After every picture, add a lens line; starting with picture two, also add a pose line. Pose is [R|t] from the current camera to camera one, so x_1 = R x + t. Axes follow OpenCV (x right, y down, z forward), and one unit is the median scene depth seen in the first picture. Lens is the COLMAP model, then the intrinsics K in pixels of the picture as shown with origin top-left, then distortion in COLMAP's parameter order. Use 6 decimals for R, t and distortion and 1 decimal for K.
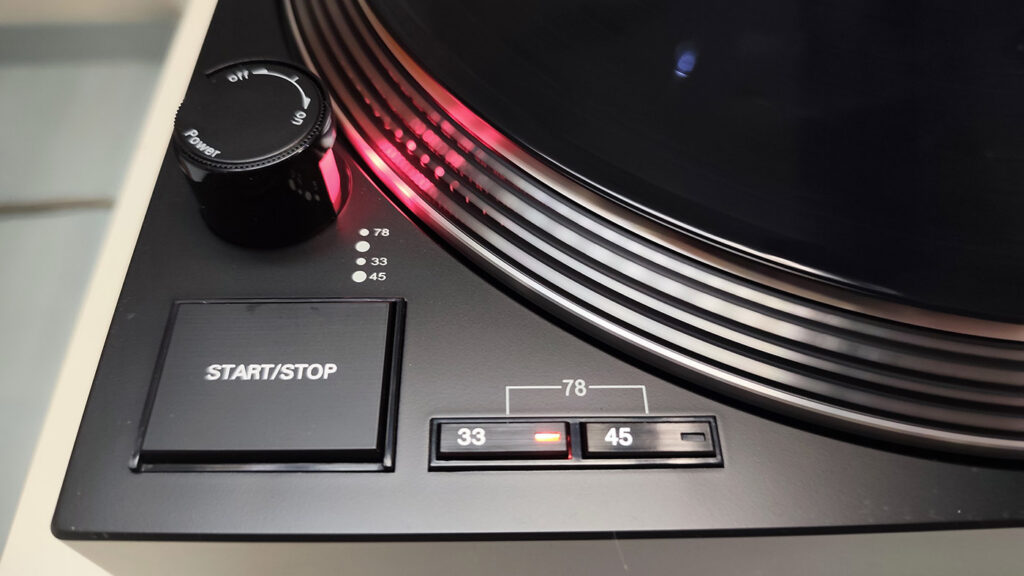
lens RADIAL K [[705.1, 0, 511.1], [0, 705.1, 286.3], [0, 0, 1]] dist [-0.008206, 0.000359]
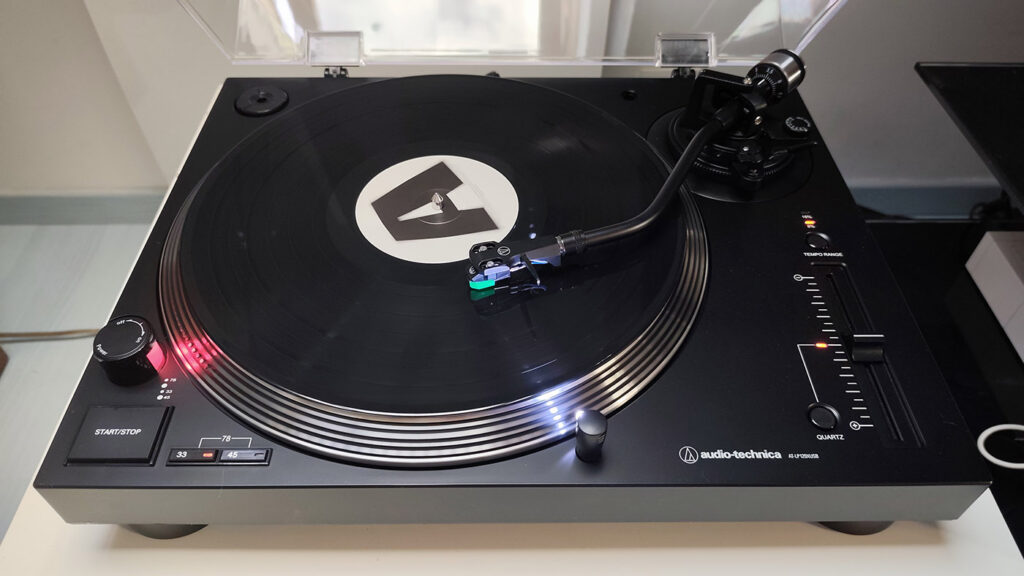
lens RADIAL K [[705.1, 0, 511.9], [0, 705.1, 289.3], [0, 0, 1]] dist [-0.008206, 0.000359]
pose [[0.999564, -0.003504, -0.029327, 1.308978], [-0.001303, 0.986739, -0.162311, 0.013837], [0.029507, 0.162278, 0.986304, -1.801784]]
